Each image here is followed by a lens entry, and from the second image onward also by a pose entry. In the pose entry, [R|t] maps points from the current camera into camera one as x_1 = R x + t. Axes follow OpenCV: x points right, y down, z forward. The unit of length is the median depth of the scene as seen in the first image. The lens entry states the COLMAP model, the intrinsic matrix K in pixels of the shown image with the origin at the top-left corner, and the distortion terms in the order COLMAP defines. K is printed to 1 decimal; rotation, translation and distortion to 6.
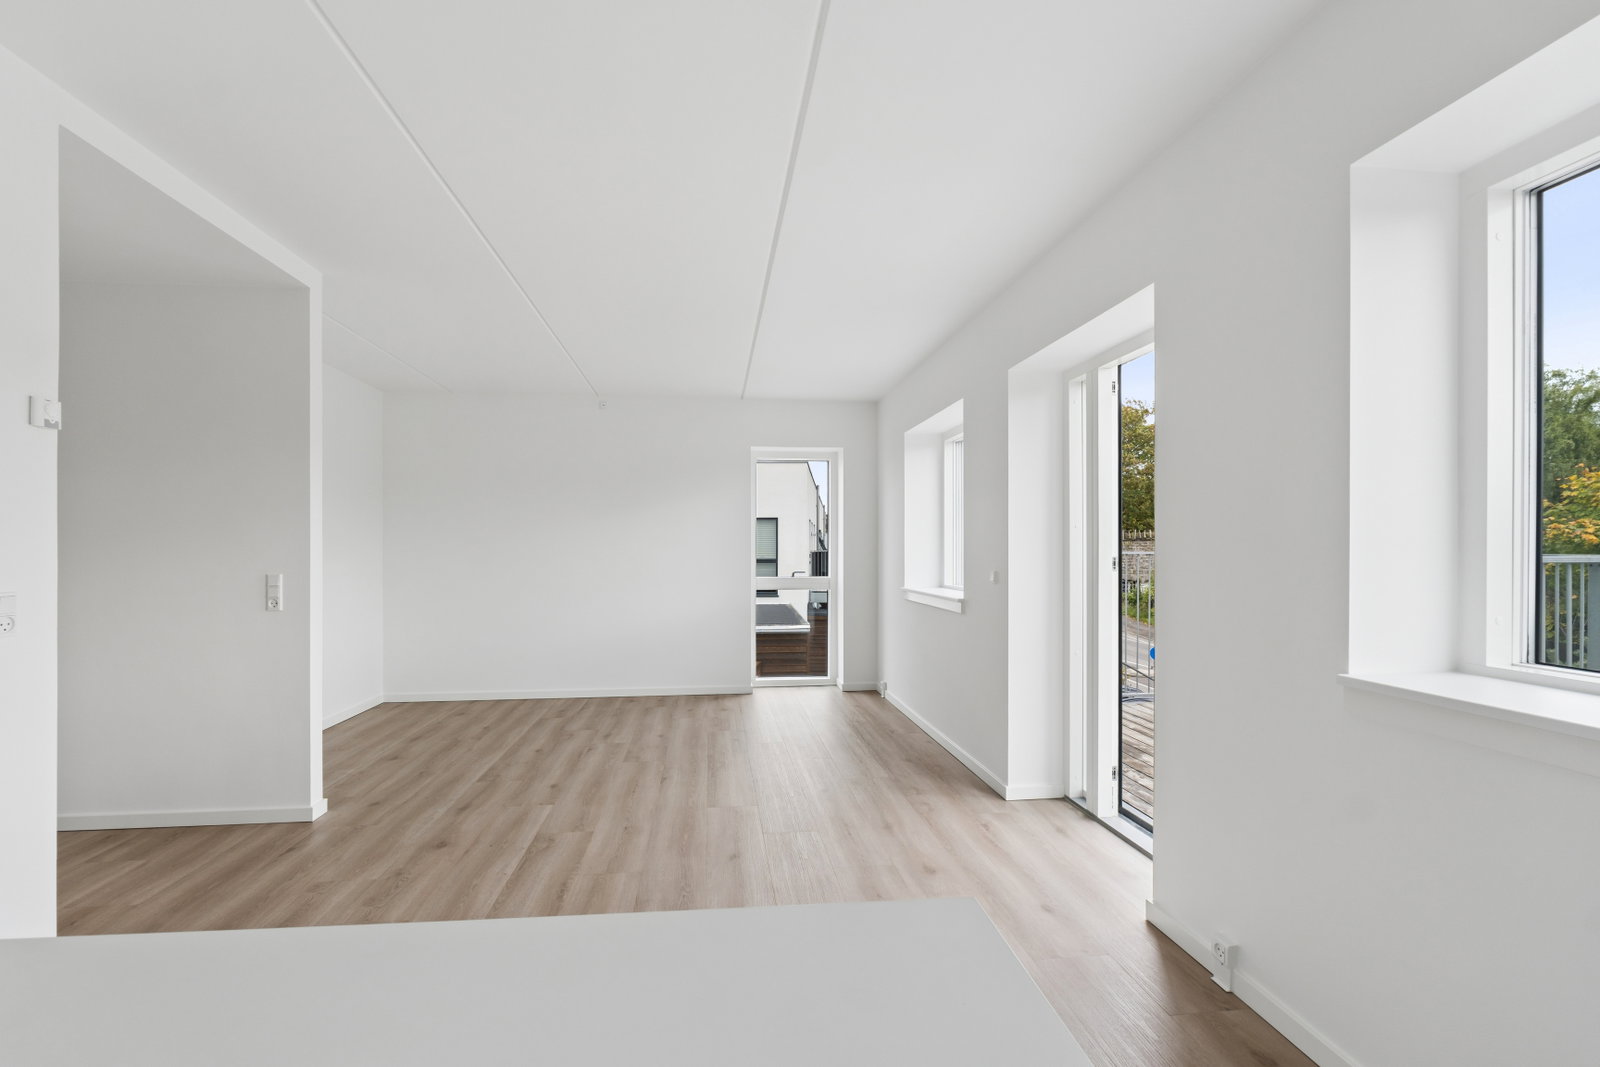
lens RADIAL K [[777.3, 0, 794.3], [0, 777.3, 536.6], [0, 0, 1]] dist [-0.001346, -0.000309]
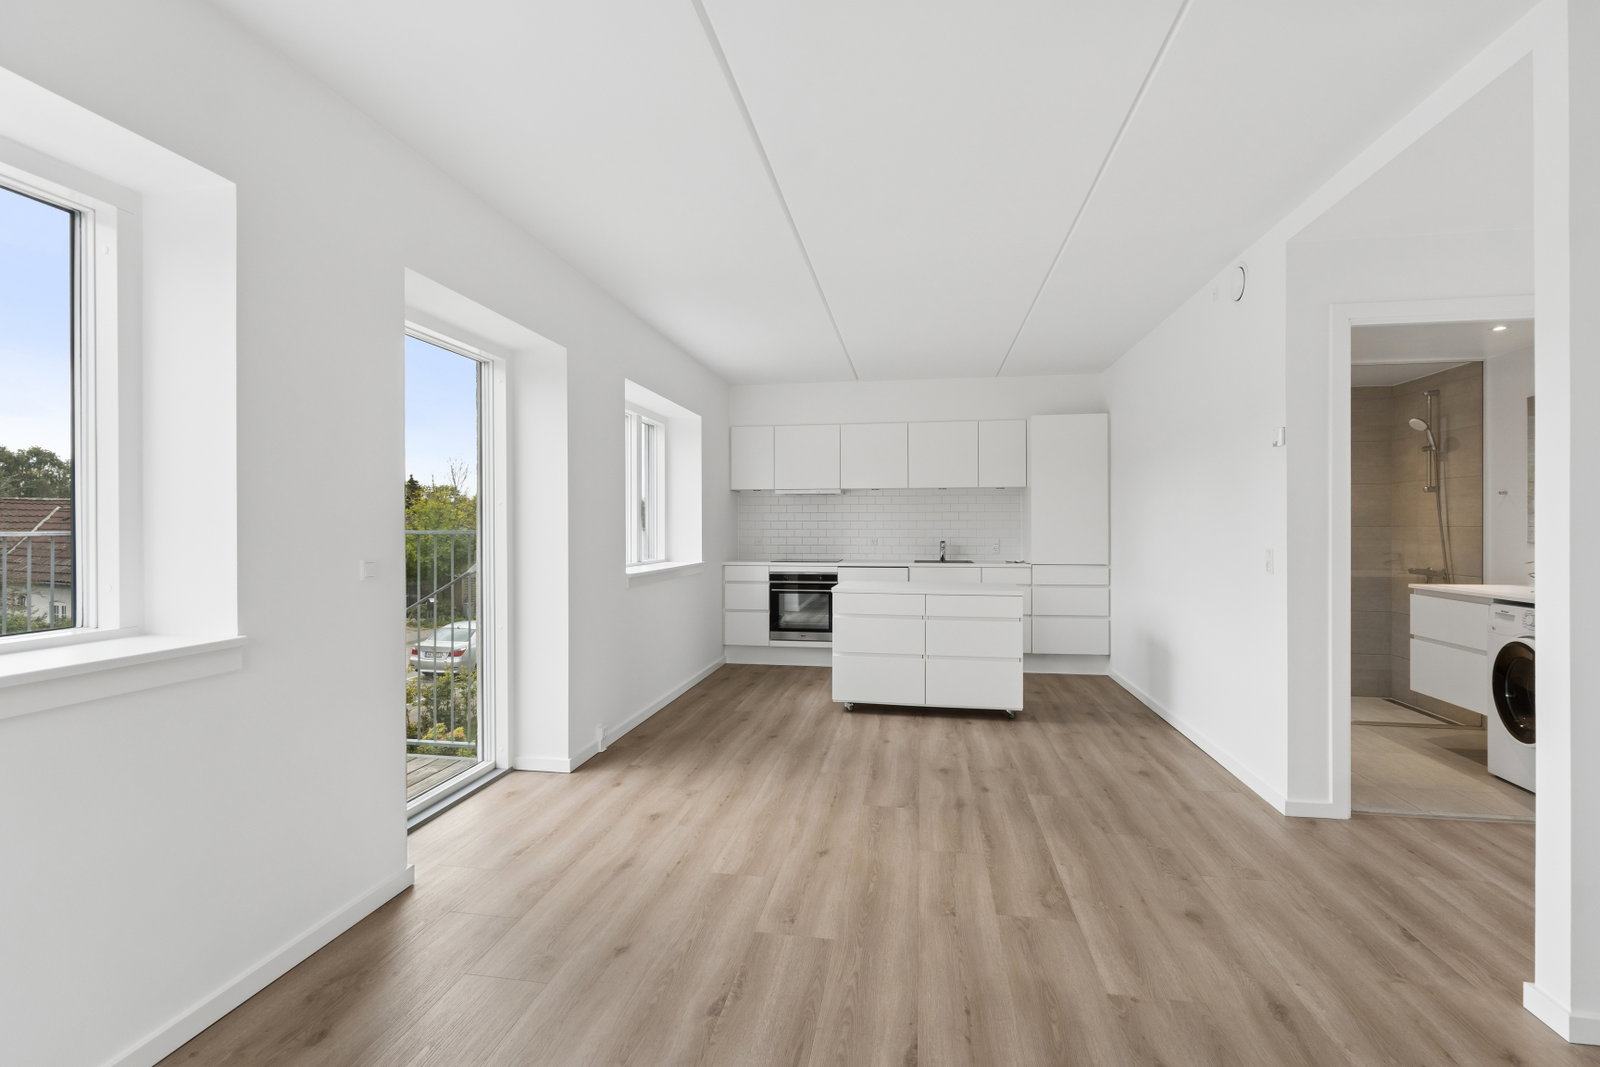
lens RADIAL K [[770.7, 0, 791.3], [0, 770.7, 529.7], [0, 0, 1]] dist [-0.001836, -0.000201]
pose [[-0.963000, -0.002559, 0.269491, -0.265943], [-0.005481, 0.999934, -0.010093, 0.029024], [-0.269447, -0.011197, -0.962950, 1.746537]]
